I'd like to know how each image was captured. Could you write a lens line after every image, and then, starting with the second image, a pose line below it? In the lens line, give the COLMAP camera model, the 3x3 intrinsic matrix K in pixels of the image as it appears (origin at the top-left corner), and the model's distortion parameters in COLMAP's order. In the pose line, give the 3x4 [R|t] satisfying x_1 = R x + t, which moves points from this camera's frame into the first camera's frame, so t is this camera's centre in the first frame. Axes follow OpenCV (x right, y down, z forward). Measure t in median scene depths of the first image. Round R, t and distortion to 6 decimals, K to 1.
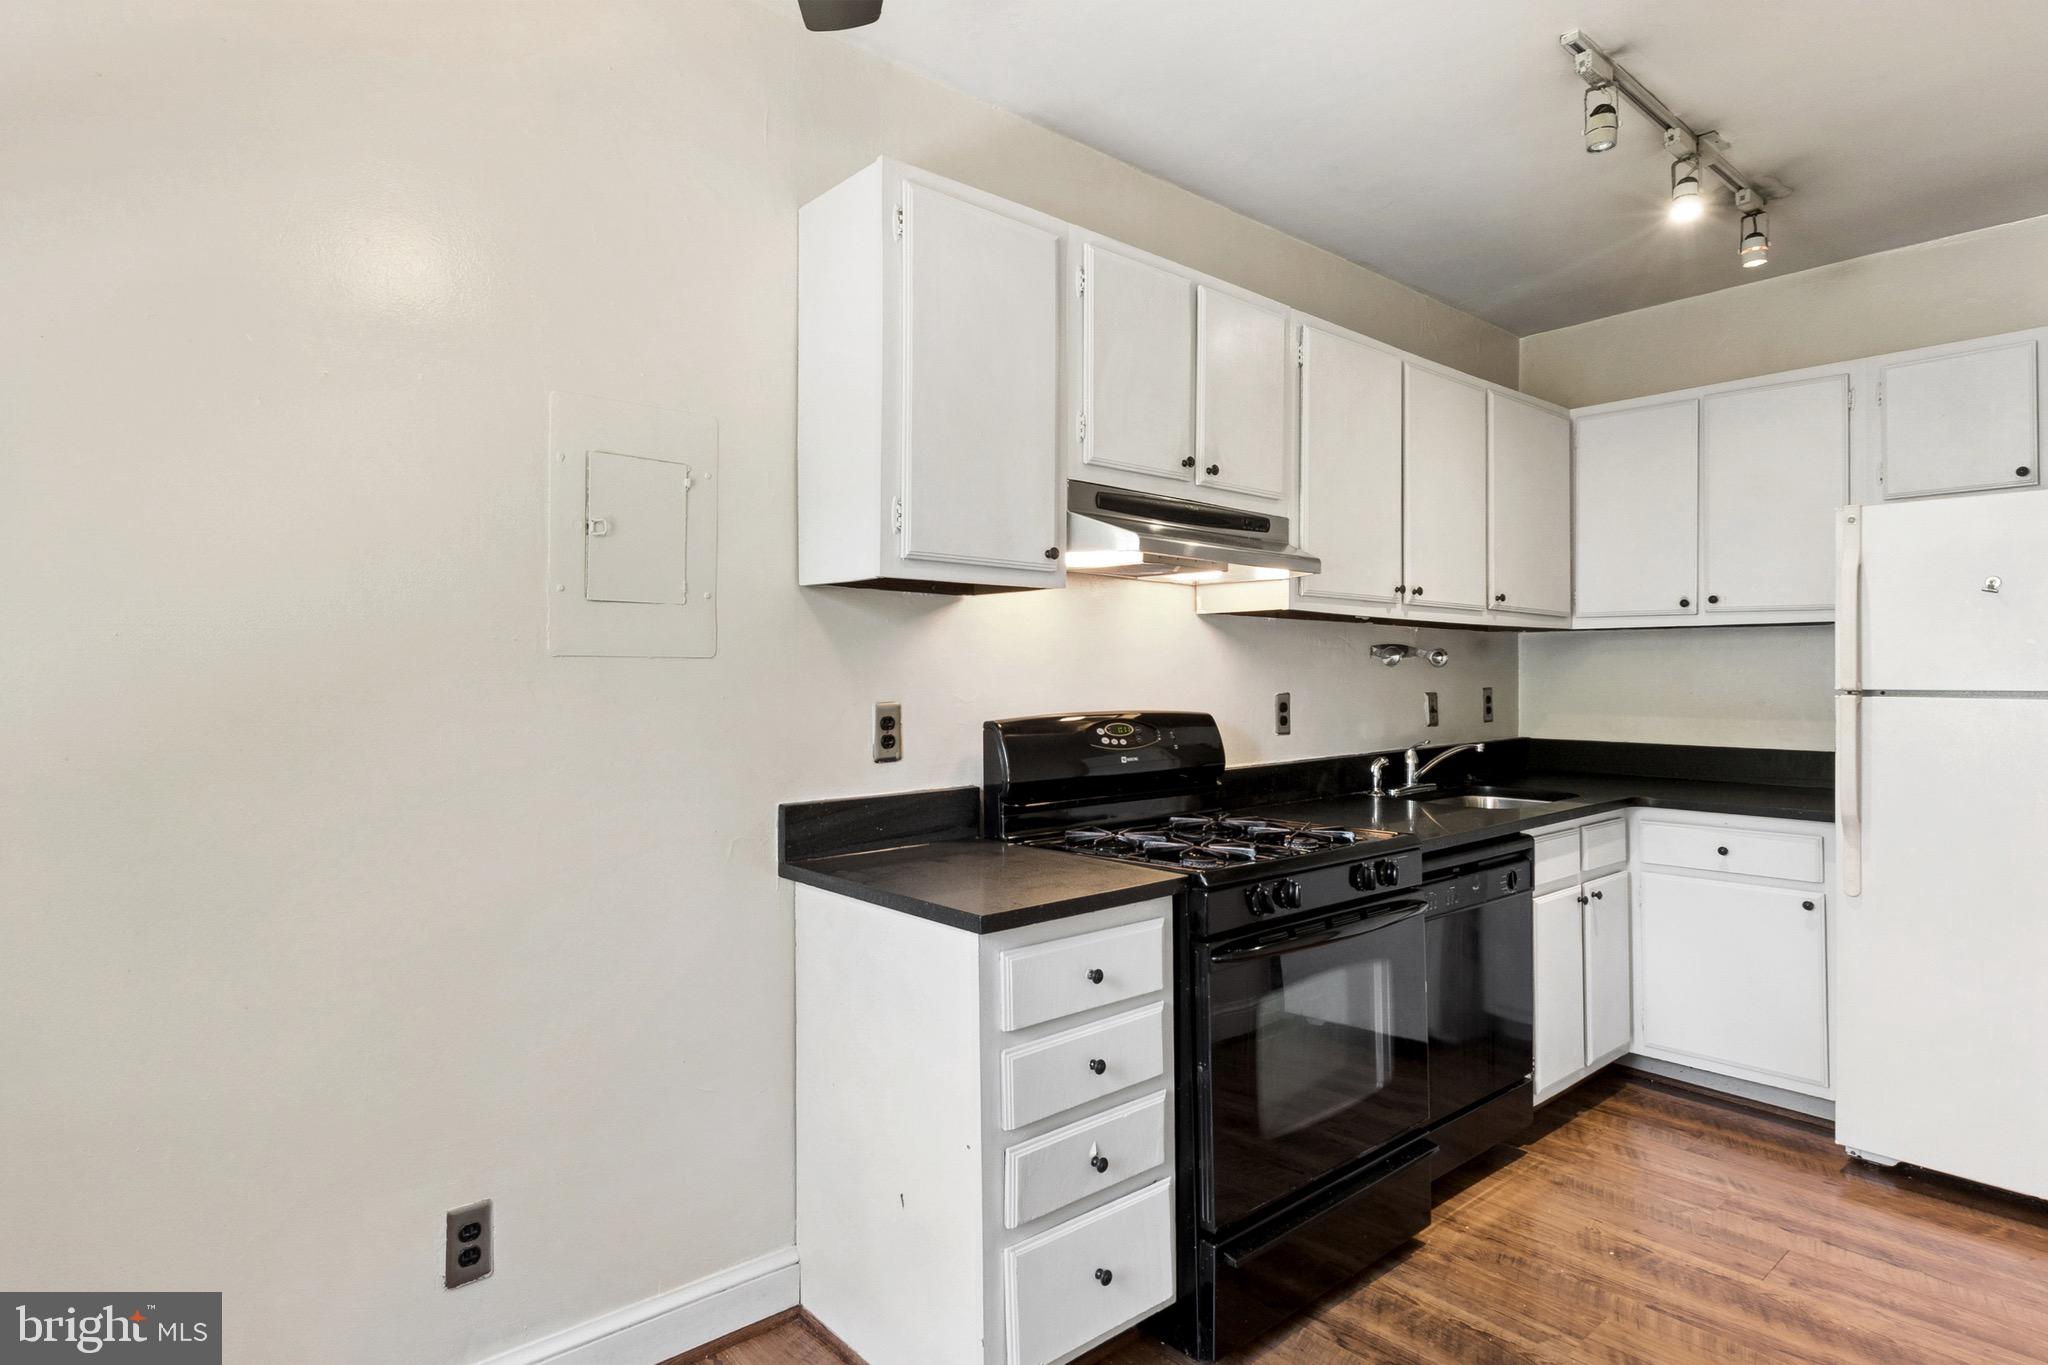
lens RADIAL K [[1095.4, 0, 1012.6], [0, 1095.4, 658.6], [0, 0, 1]] dist [0.004404, -0.001024]
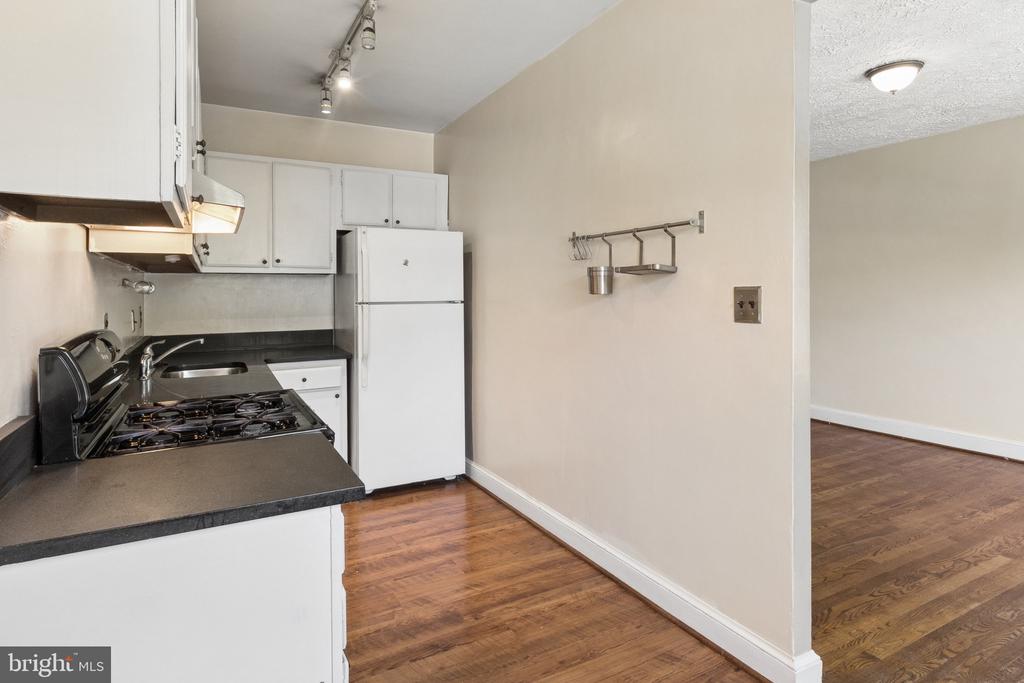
lens RADIAL K [[566.2, 0, 509.1], [0, 566.2, 289.7], [0, 0, 1]] dist [0.001723, -0.000714]
pose [[0.219409, 0.003843, 0.975625, -0.392300], [-0.003973, 0.999987, -0.003046, 0.002926], [-0.975625, -0.003208, 0.219422, 0.416300]]
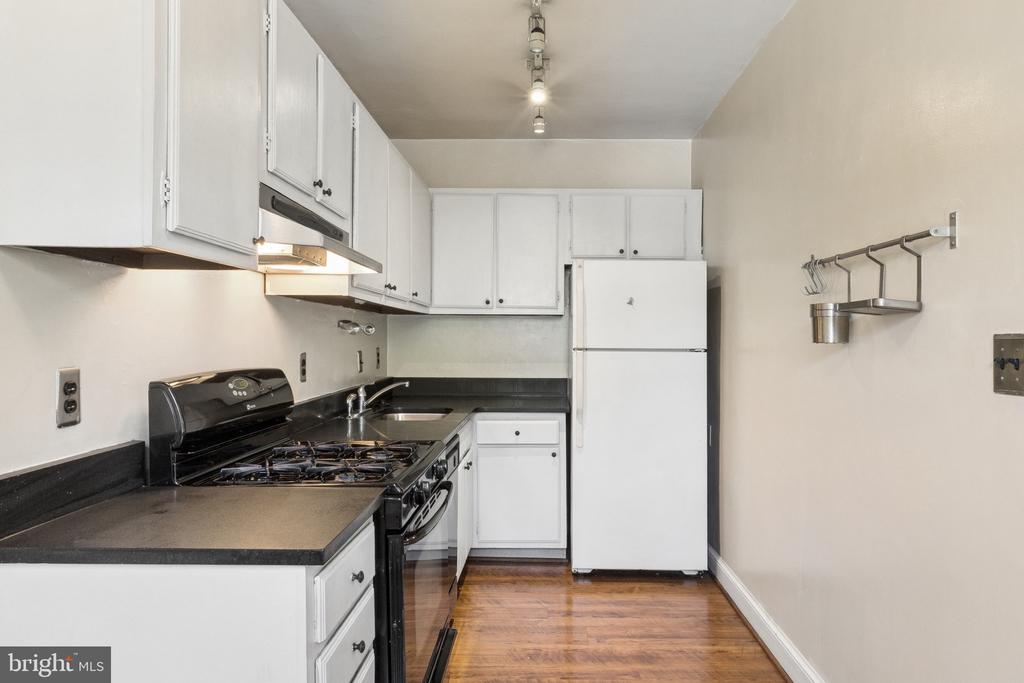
lens RADIAL K [[678.7, 0, 526.4], [0, 678.7, 333.9], [0, 0, 1]] dist [0.006051, 0.000262]
pose [[0.664935, 0.008802, 0.746849, -0.266077], [-0.015557, 0.999877, 0.002067, 0.000308], [-0.746739, -0.012993, 0.664990, 0.225374]]
